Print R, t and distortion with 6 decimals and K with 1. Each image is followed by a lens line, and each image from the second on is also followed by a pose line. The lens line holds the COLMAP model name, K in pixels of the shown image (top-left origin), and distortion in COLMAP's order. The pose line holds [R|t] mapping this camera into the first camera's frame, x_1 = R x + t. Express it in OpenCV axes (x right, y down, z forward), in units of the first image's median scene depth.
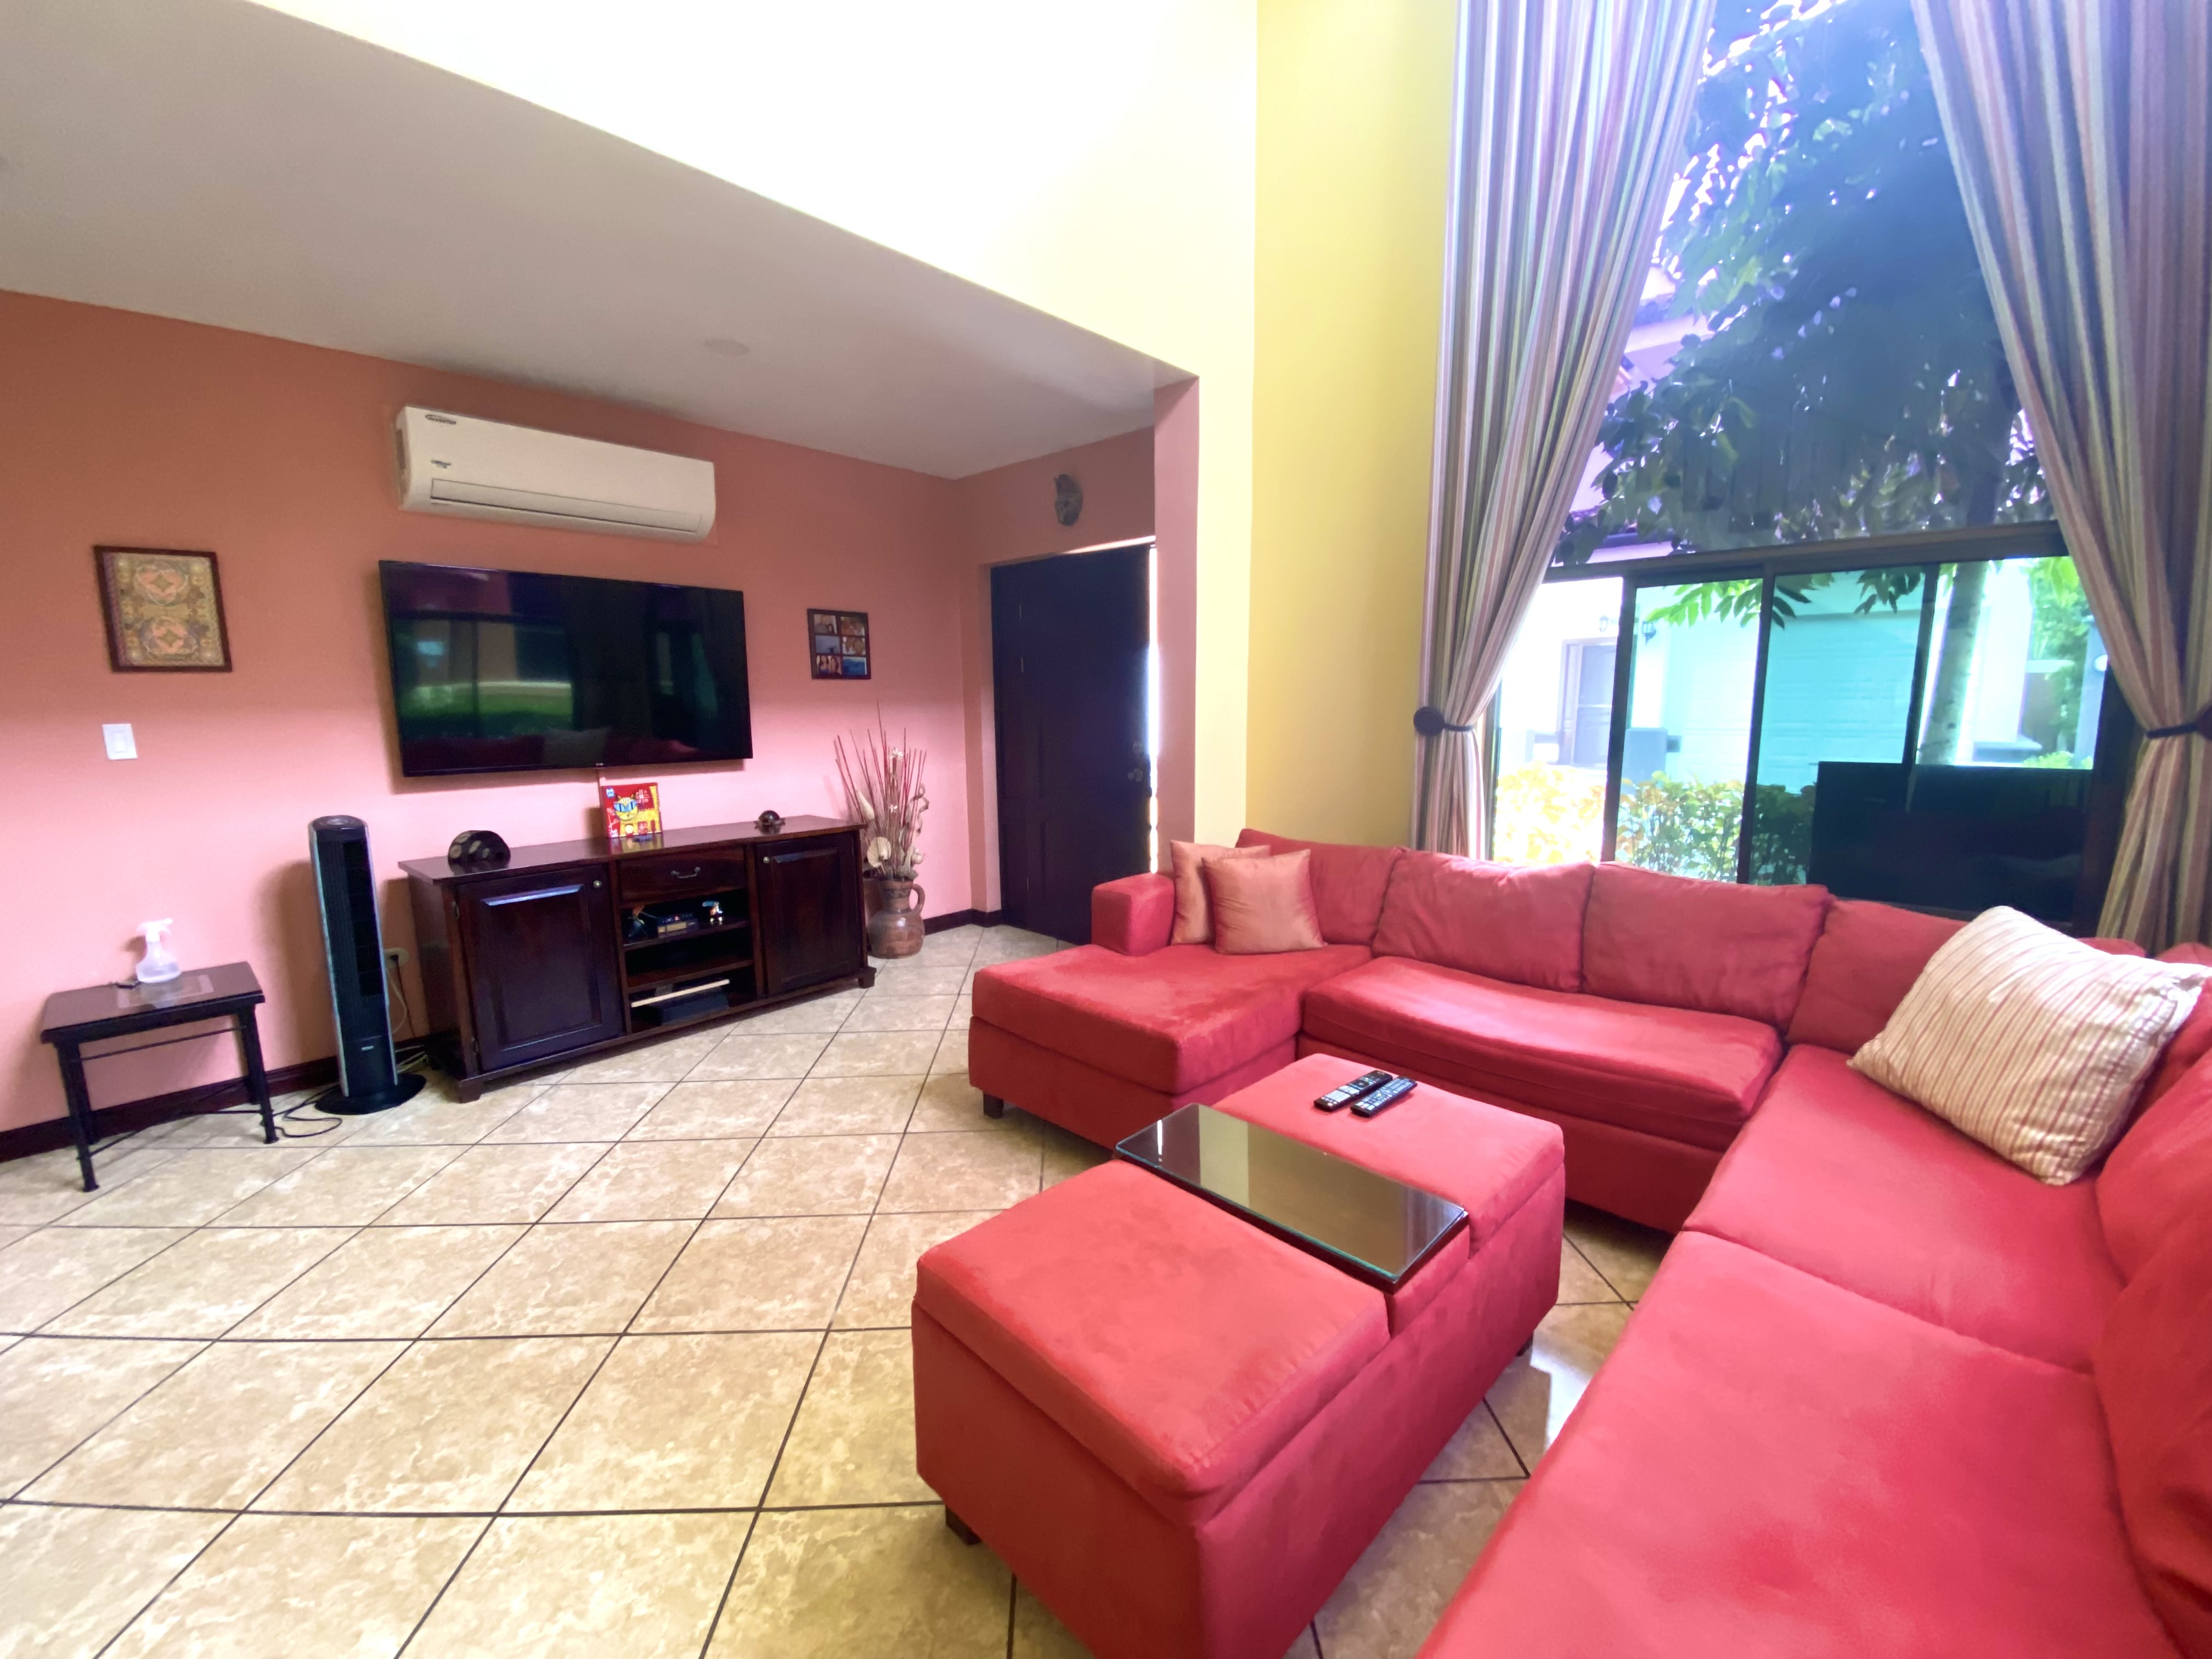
lens RADIAL K [[899.9, 0, 1098.2], [0, 899.9, 834.0], [0, 0, 1]] dist [0.027754, -0.023922]
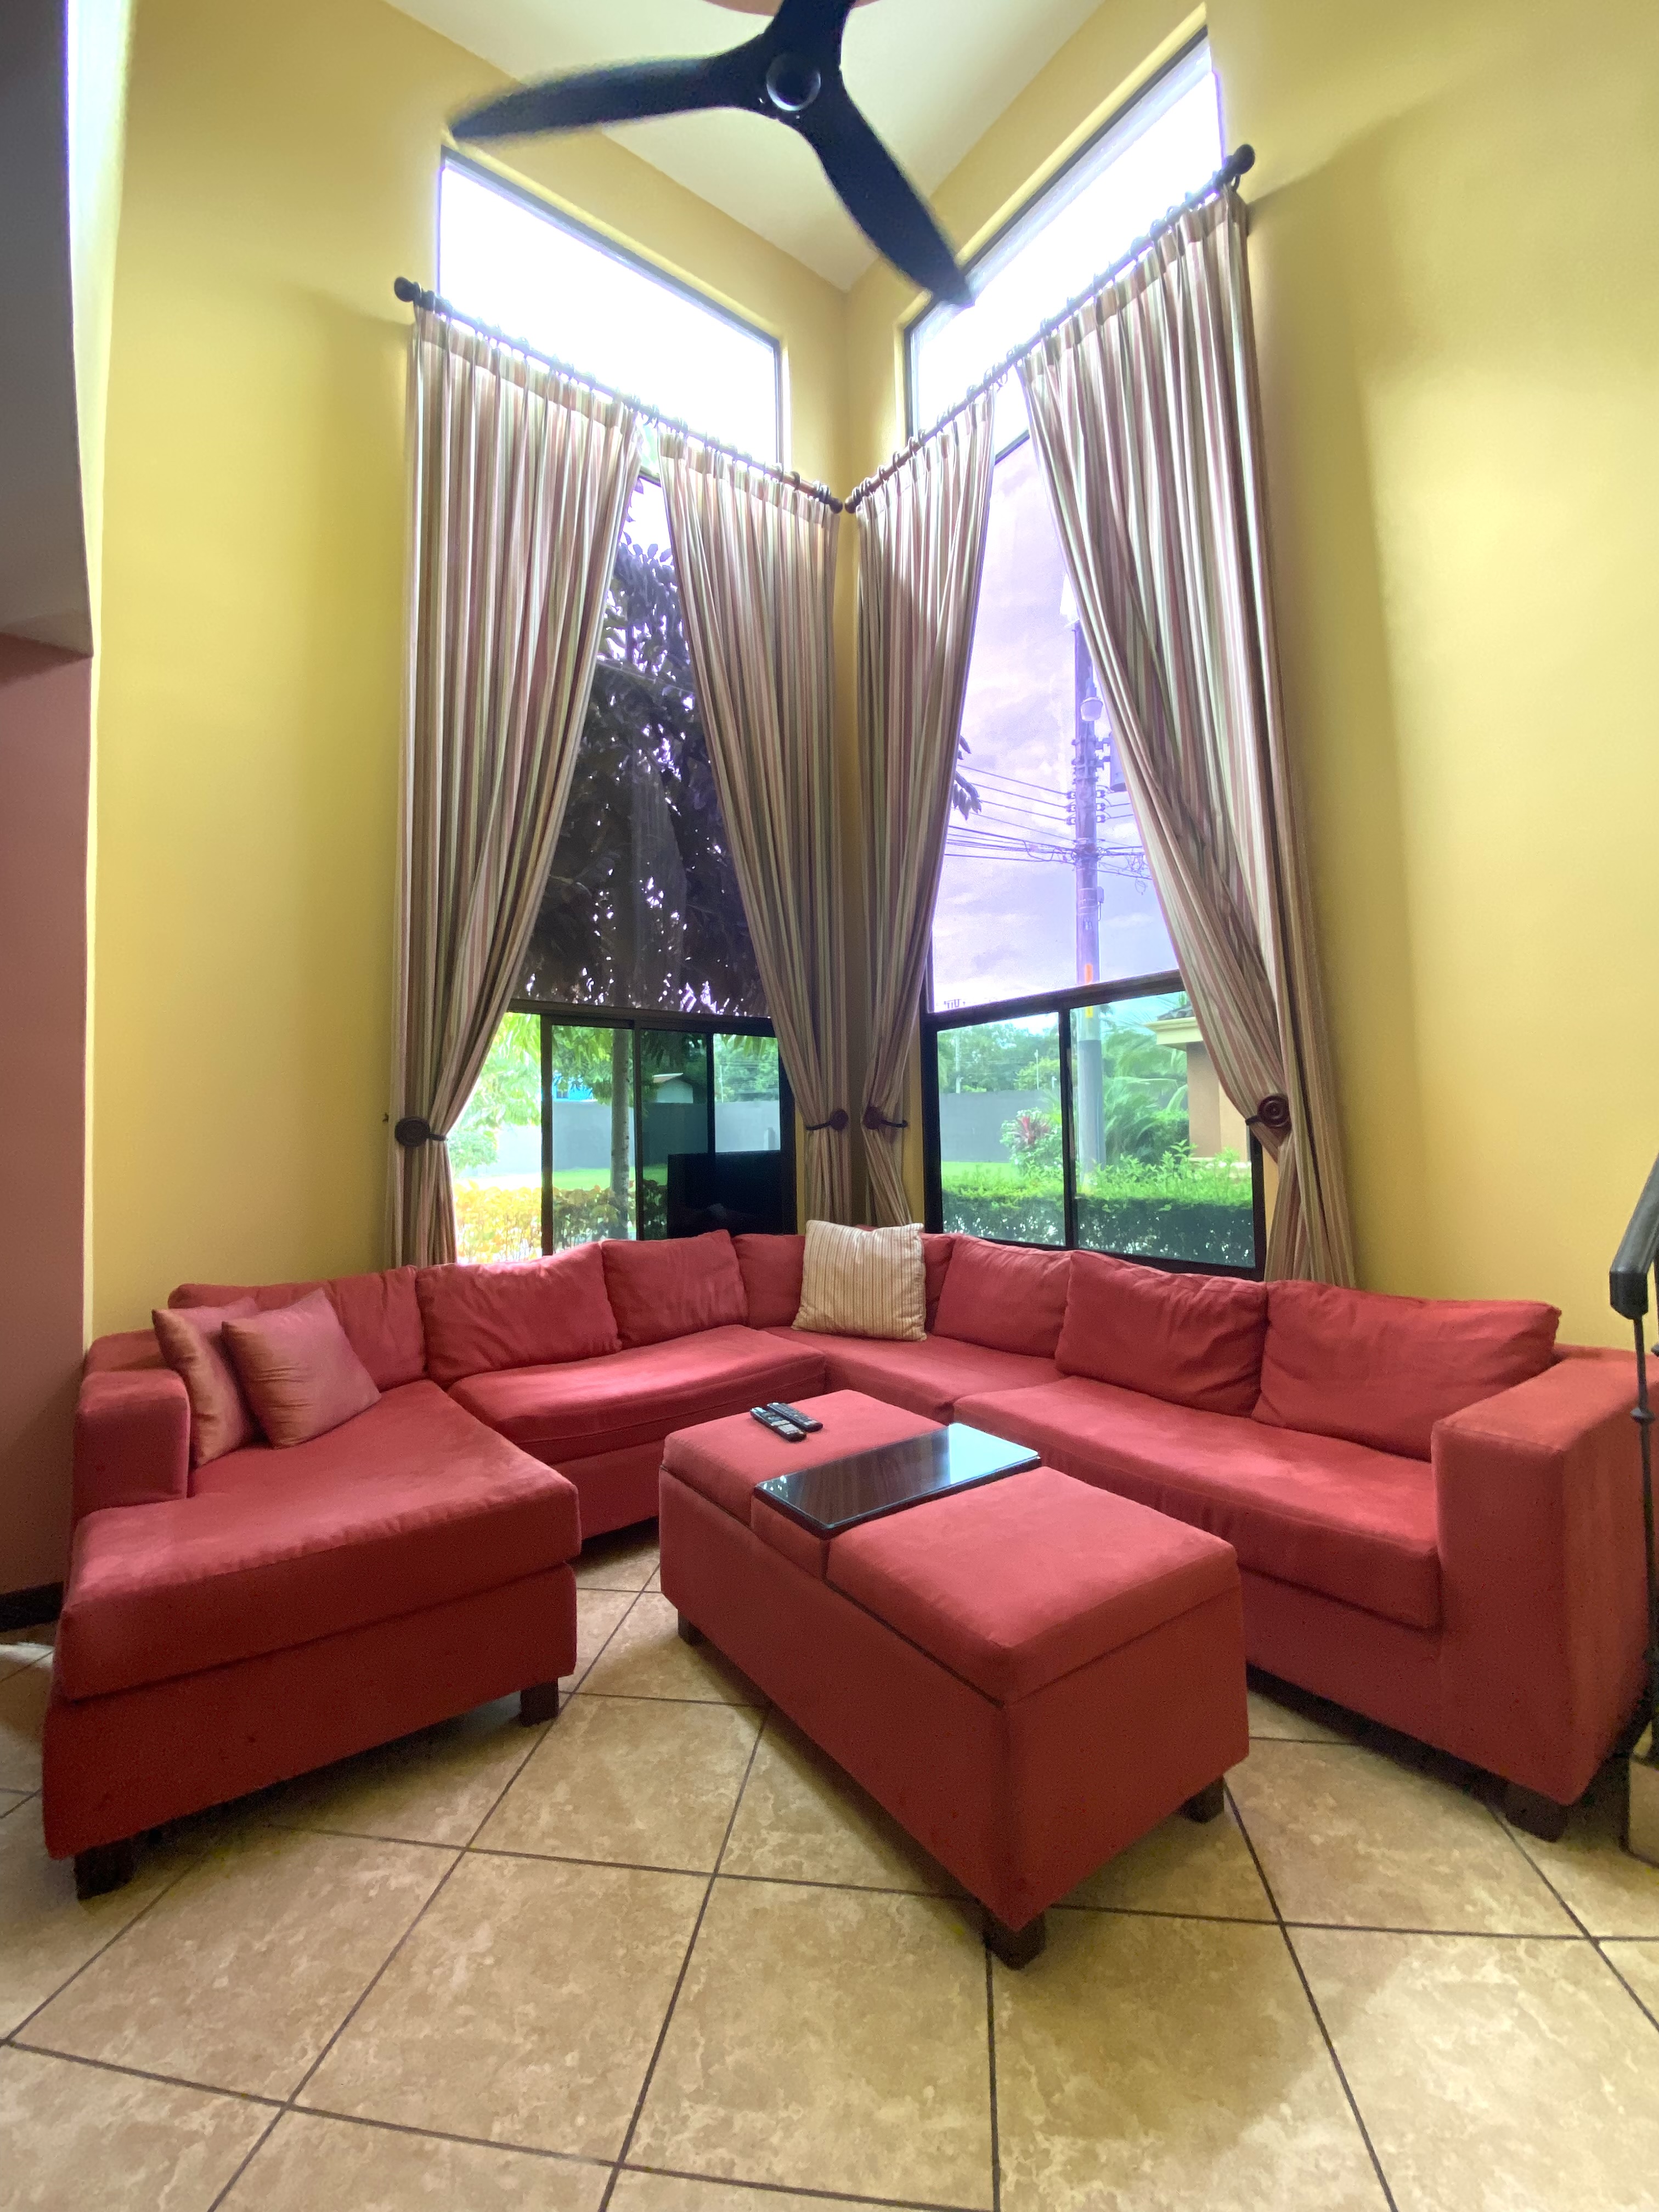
lens RADIAL K [[899.9, 0, 825.6], [0, 899.9, 1096.4], [0, 0, 1]] dist [0.027754, -0.023922]
pose [[0.168575, 0.046787, 0.984578, -0.568937], [0.166649, 0.983141, -0.075252, -0.017150], [-0.971499, 0.176764, 0.157935, 0.464726]]
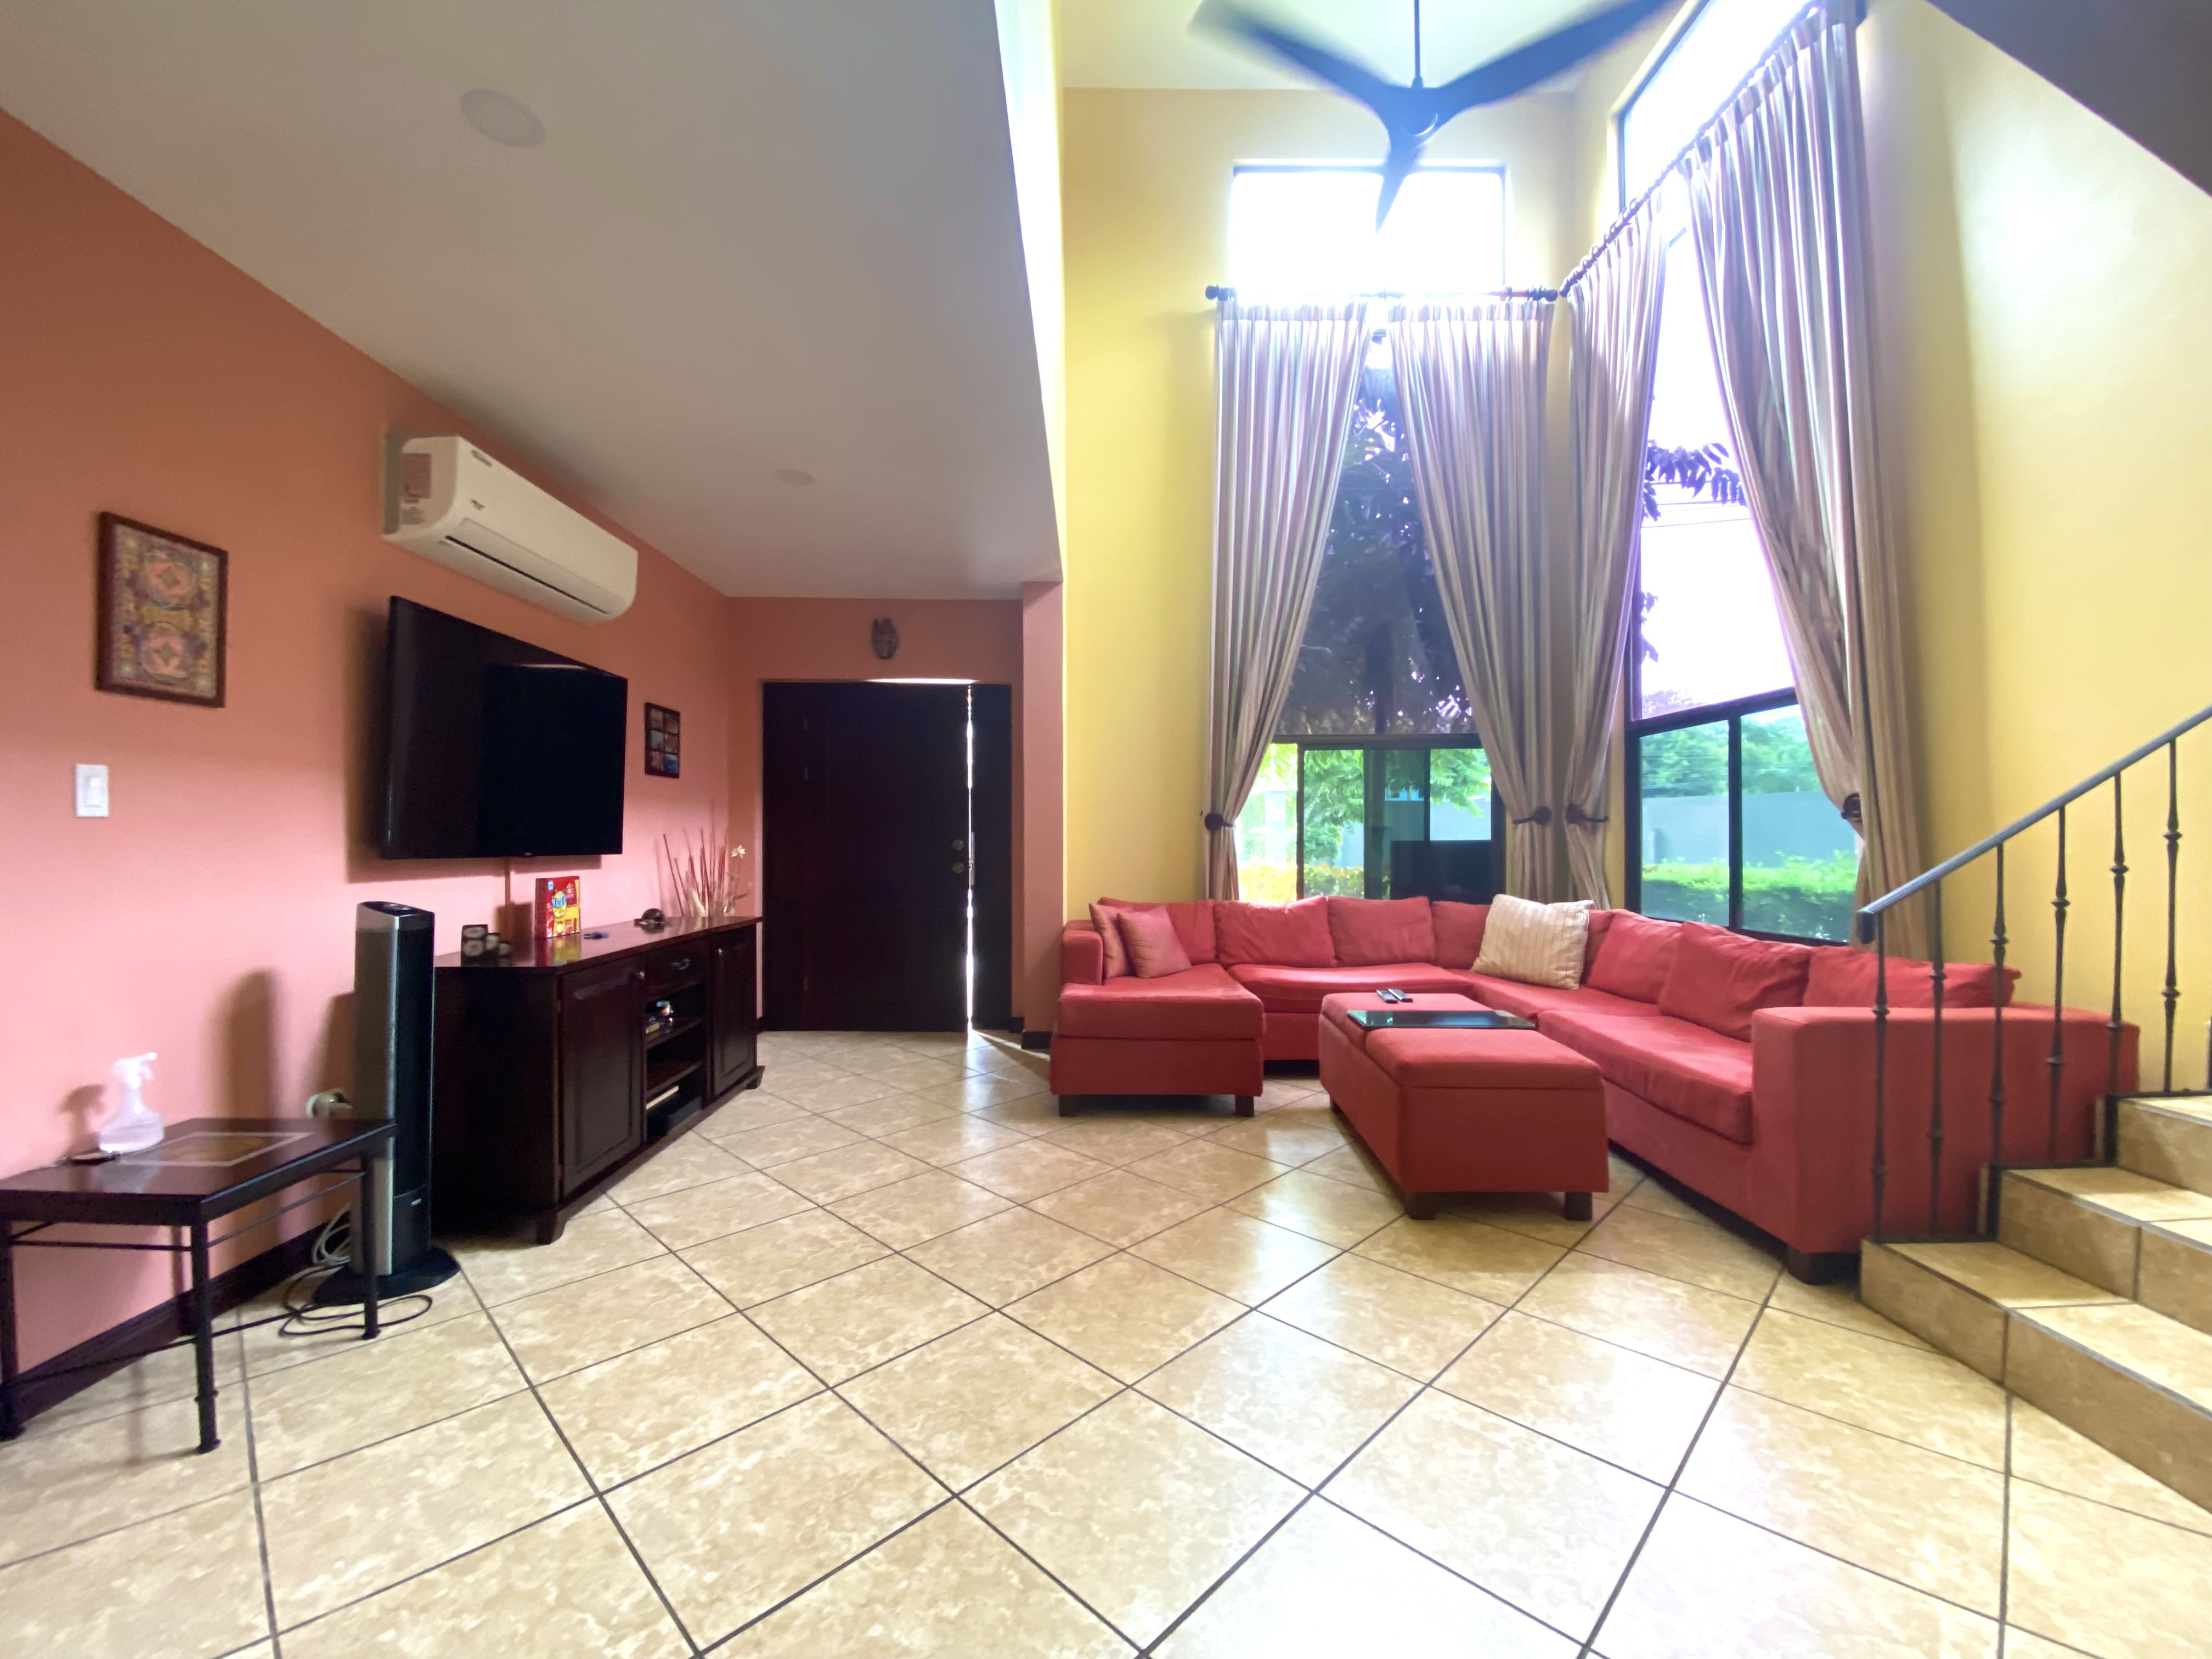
lens RADIAL K [[899.9, 0, 1098.2], [0, 899.9, 834.0], [0, 0, 1]] dist [0.027754, -0.023922]
pose [[0.727395, 0.015000, 0.686055, -0.976533], [0.096292, 0.987638, -0.123688, 0.083490], [-0.679430, 0.156031, 0.716958, 0.007040]]
